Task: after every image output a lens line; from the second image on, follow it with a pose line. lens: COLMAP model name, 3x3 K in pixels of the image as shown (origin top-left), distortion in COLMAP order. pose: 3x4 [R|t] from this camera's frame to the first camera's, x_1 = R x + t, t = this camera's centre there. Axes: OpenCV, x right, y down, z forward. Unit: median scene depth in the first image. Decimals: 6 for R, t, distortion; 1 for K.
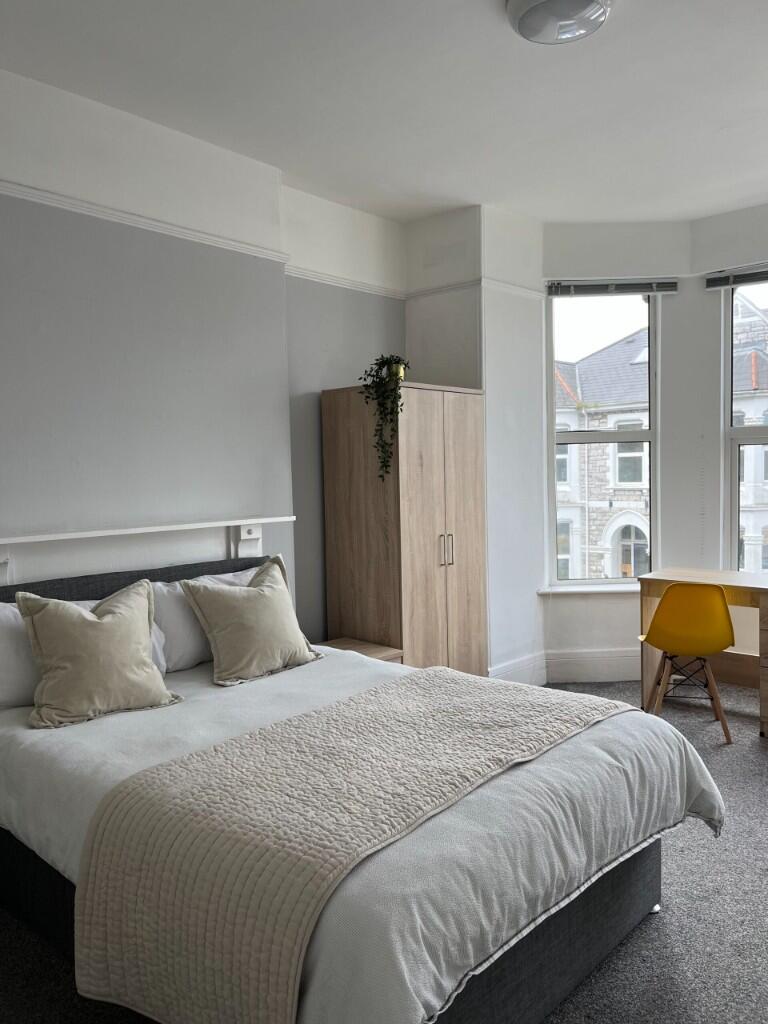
lens RADIAL K [[766.4, 0, 385.0], [0, 766.4, 511.8], [0, 0, 1]] dist [0.025317, -0.007783]
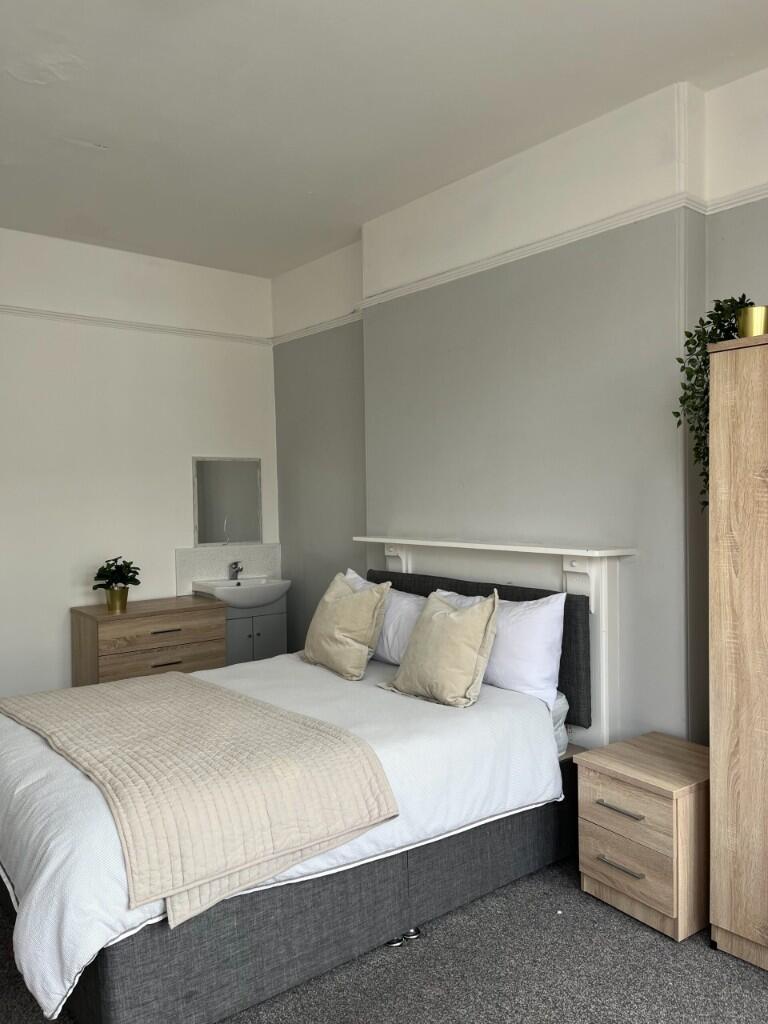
lens RADIAL K [[766.4, 0, 382.5], [0, 766.4, 513.9], [0, 0, 1]] dist [0.025317, -0.007783]
pose [[-0.166186, 0.048191, -0.984916, 0.754115], [-0.038408, 0.997731, 0.055299, -0.073396], [0.985346, 0.047019, -0.163958, 0.997226]]
